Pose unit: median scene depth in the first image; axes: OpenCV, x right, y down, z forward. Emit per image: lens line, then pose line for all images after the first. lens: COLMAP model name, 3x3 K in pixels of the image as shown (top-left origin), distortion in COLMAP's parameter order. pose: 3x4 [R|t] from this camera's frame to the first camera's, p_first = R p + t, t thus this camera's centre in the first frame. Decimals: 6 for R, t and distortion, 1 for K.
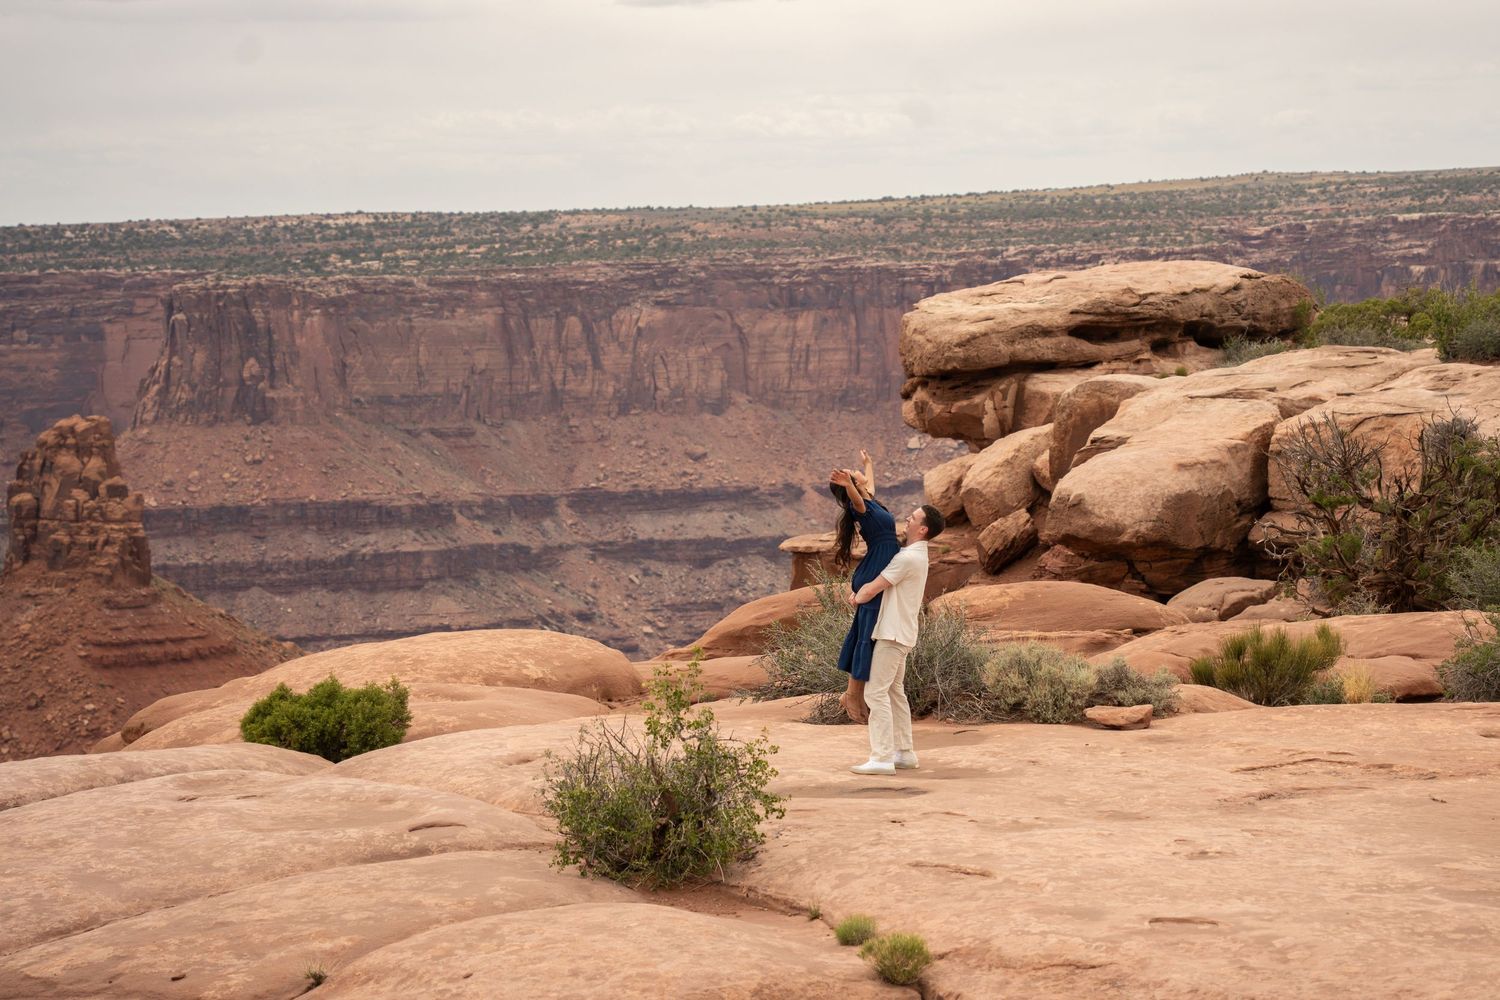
lens RADIAL K [[4805.6, 0, 759.6], [0, 4805.6, 493.3], [0, 0, 1]] dist [0.819163, 0.000000]
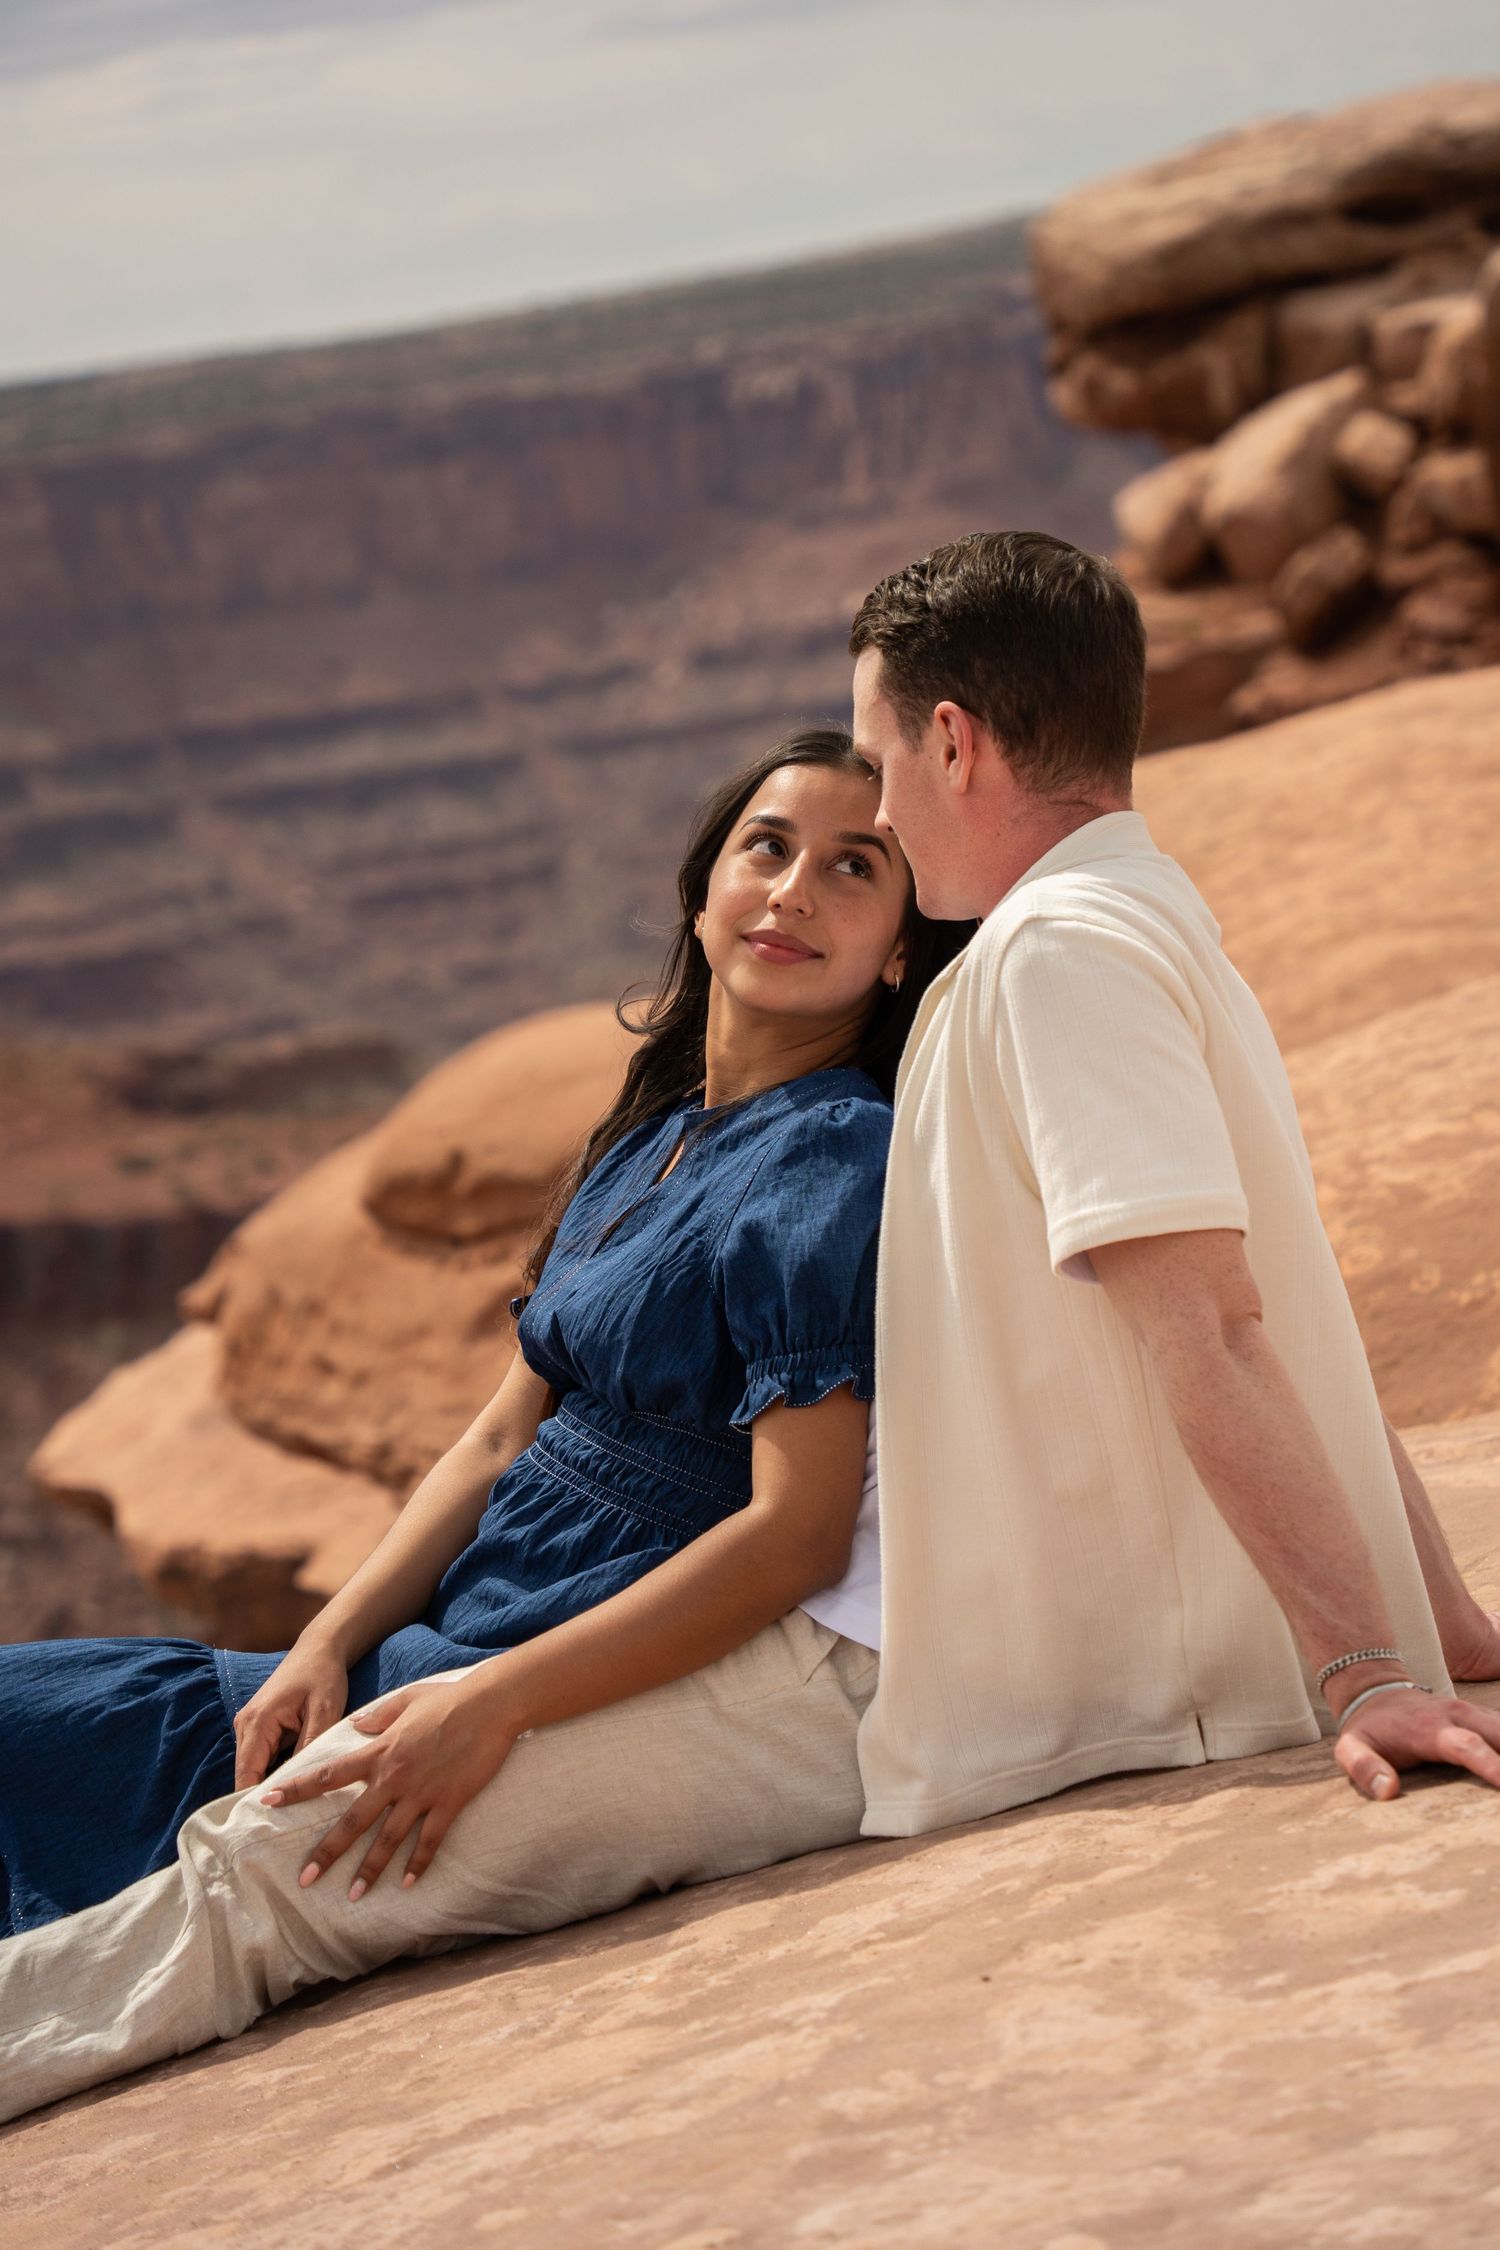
lens RADIAL K [[6148.3, 0, 741.0], [0, 6148.3, 1135.6], [0, 0, 1]] dist [0.493288, 0.000000]
pose [[0.991671, -0.120810, 0.044653, -0.050465], [0.117290, 0.990302, 0.074464, 0.010510], [-0.053216, -0.068607, 0.996223, 0.269996]]
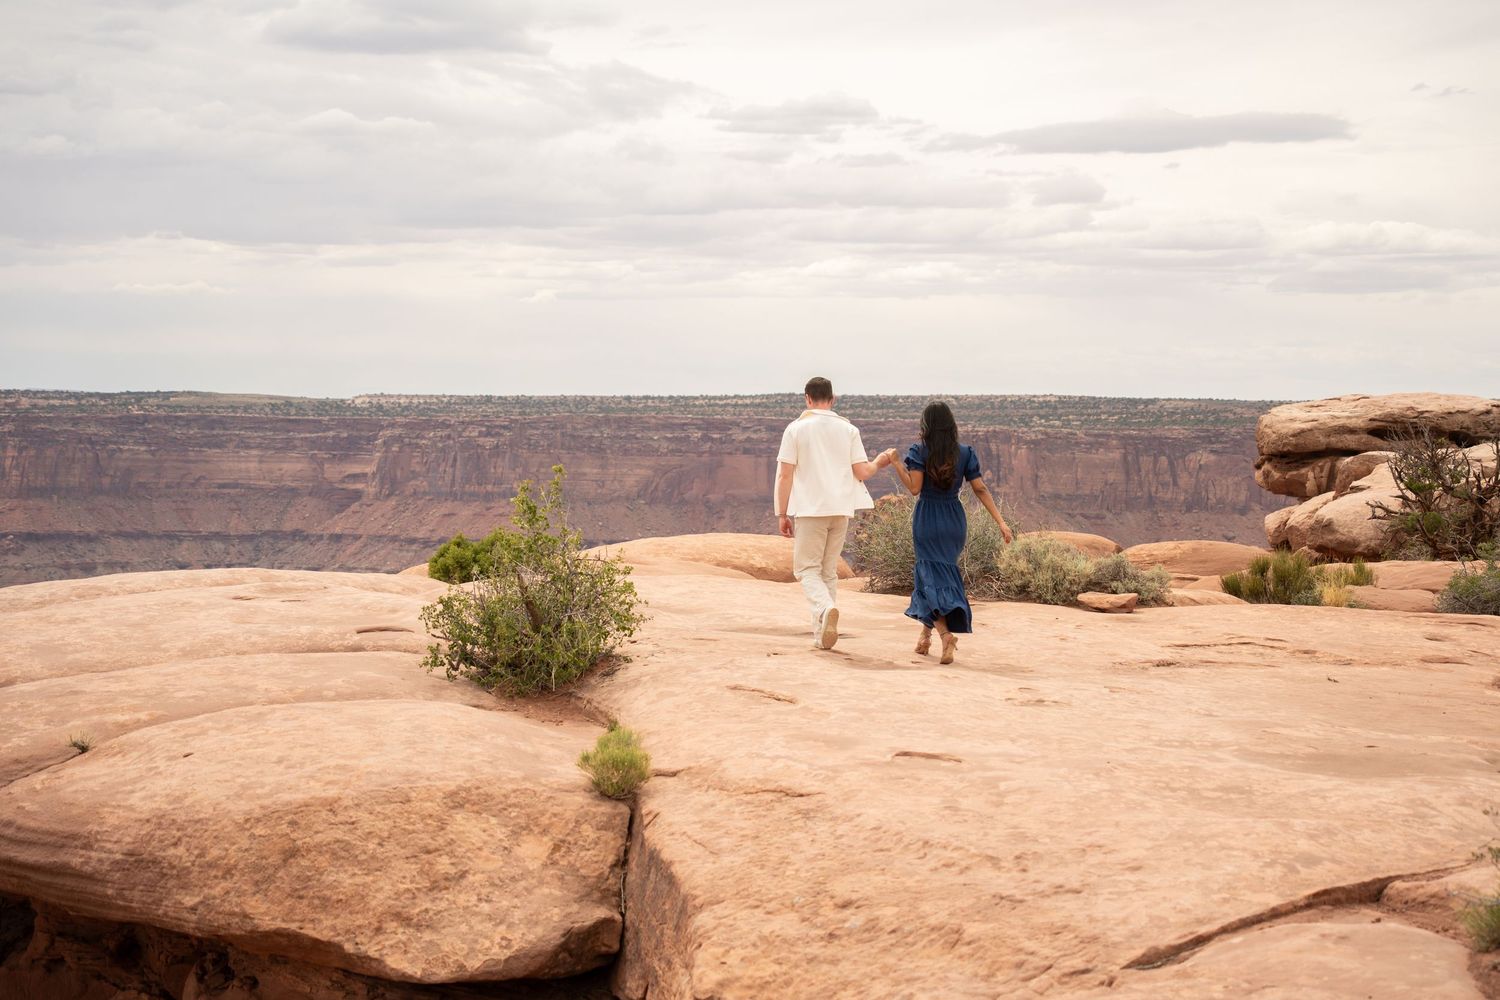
lens RADIAL K [[2584.9, 0, 748.0], [0, 2584.9, 495.5], [0, 0, 1]] dist [0.376838, 0.000000]
pose [[0.978686, 0.063422, -0.195323, 0.035505], [-0.067047, 0.997678, -0.011997, 0.010927], [0.194108, 0.024837, 0.980666, 0.118728]]
